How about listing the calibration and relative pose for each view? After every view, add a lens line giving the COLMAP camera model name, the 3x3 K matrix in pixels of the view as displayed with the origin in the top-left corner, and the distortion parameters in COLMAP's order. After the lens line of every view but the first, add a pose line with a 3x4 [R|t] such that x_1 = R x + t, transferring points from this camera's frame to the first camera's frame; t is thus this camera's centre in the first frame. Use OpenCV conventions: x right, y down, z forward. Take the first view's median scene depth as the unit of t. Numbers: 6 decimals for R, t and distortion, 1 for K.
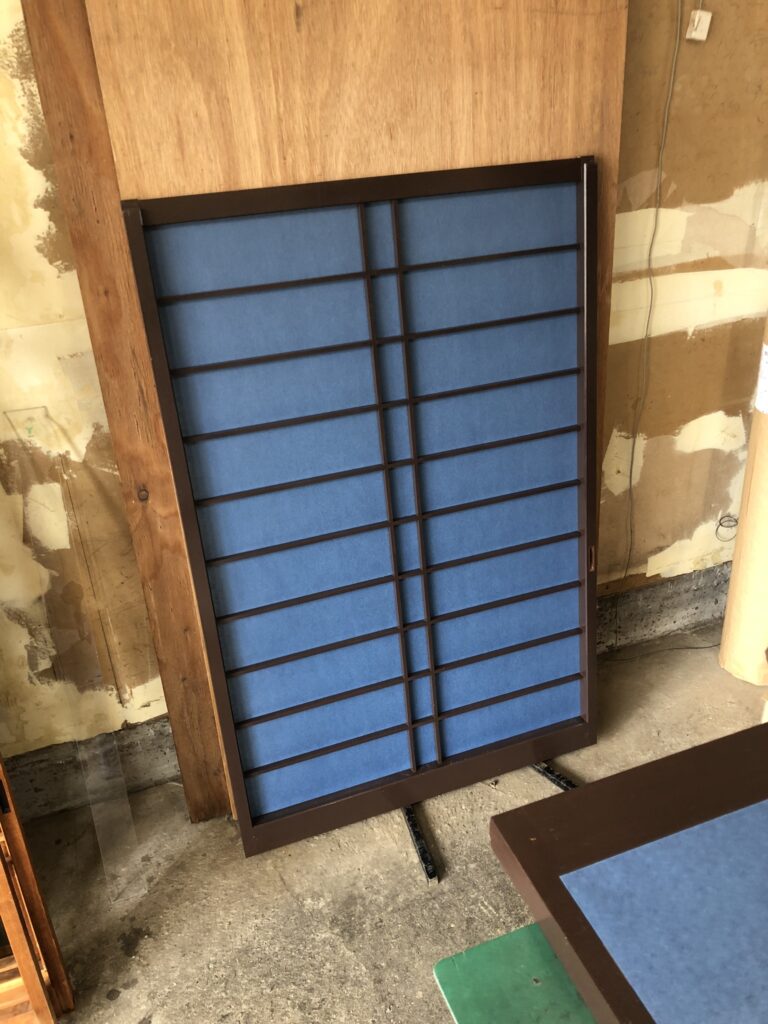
lens RADIAL K [[829.8, 0, 376.1], [0, 829.8, 501.9], [0, 0, 1]] dist [0.012499, -0.000699]
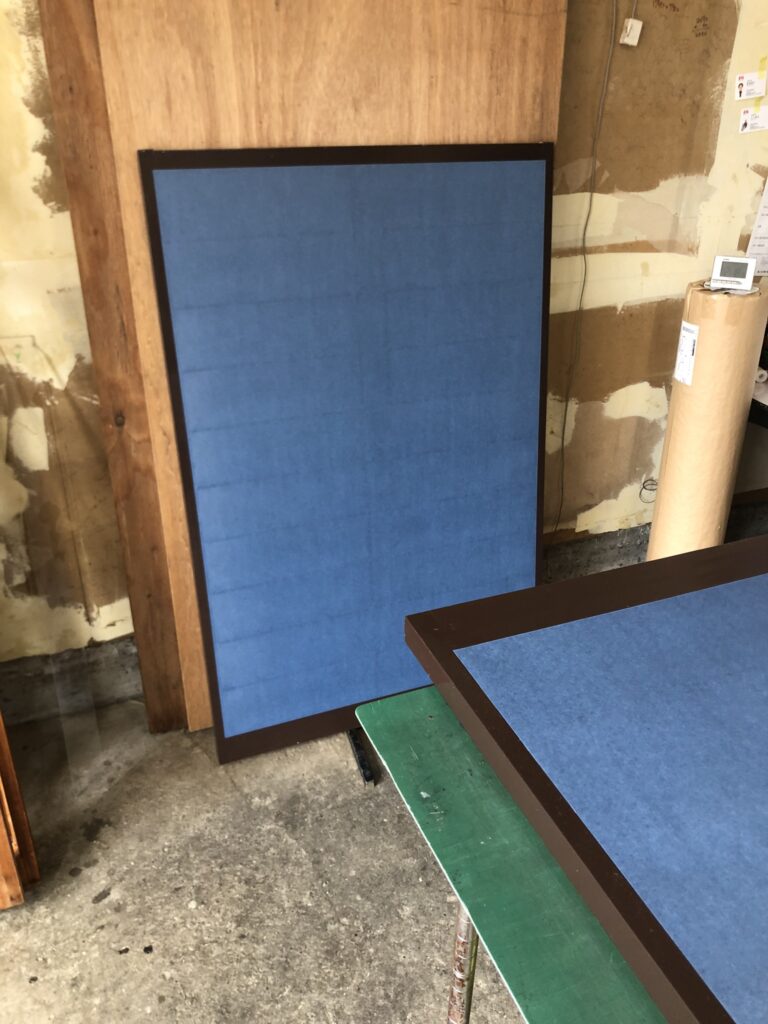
lens RADIAL K [[829.8, 0, 382.1], [0, 829.8, 495.6], [0, 0, 1]] dist [0.012499, -0.000699]
pose [[0.997721, 0.037571, 0.056041, 0.008749], [-0.037405, 0.999292, -0.004014, 0.077715], [-0.056152, 0.001908, 0.998420, -0.115597]]
